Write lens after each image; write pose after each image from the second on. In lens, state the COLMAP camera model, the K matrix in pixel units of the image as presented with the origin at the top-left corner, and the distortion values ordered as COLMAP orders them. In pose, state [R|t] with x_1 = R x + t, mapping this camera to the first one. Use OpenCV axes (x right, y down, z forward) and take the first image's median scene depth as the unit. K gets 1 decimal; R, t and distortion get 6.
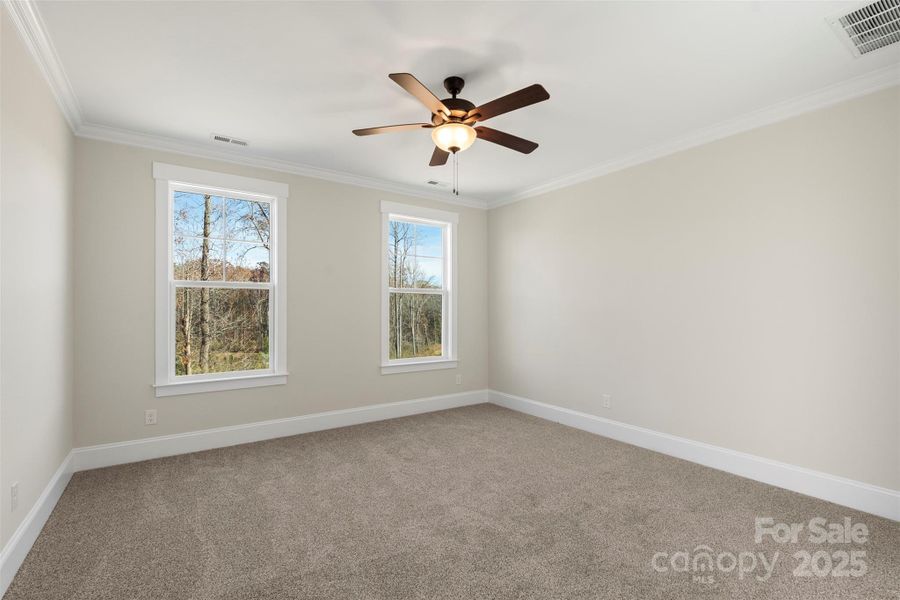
lens RADIAL K [[387.7, 0, 450.0], [0, 387.7, 300.0], [0, 0, 1]] dist [-0.000147, 0.000029]
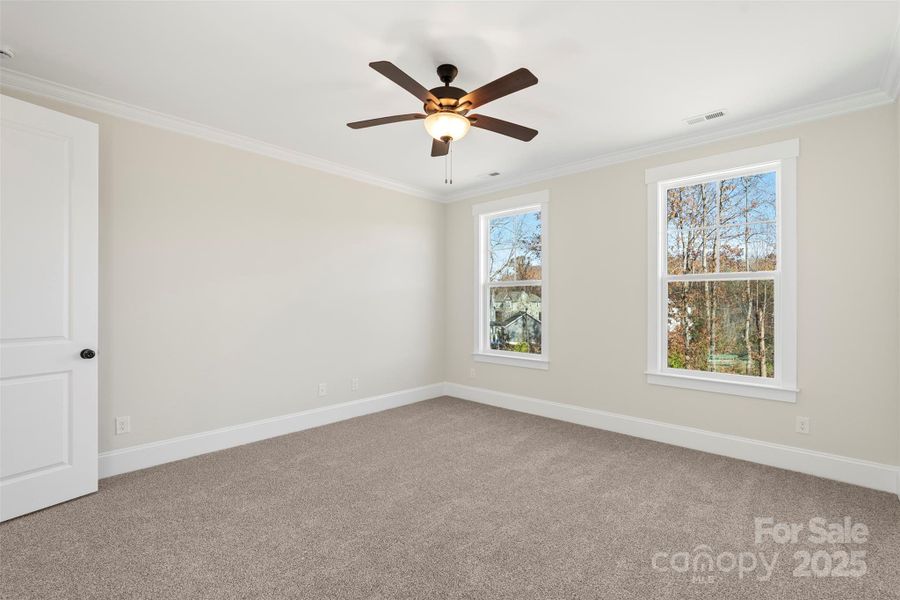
lens RADIAL K [[412.3, 0, 450.0], [0, 412.3, 300.0], [0, 0, 1]] dist [0.003257, 0.000379]
pose [[0.260244, 0.000818, -0.965542, 0.499533], [0.011311, 0.999928, 0.003896, 0.009405], [0.965477, -0.011936, 0.260216, 0.355916]]
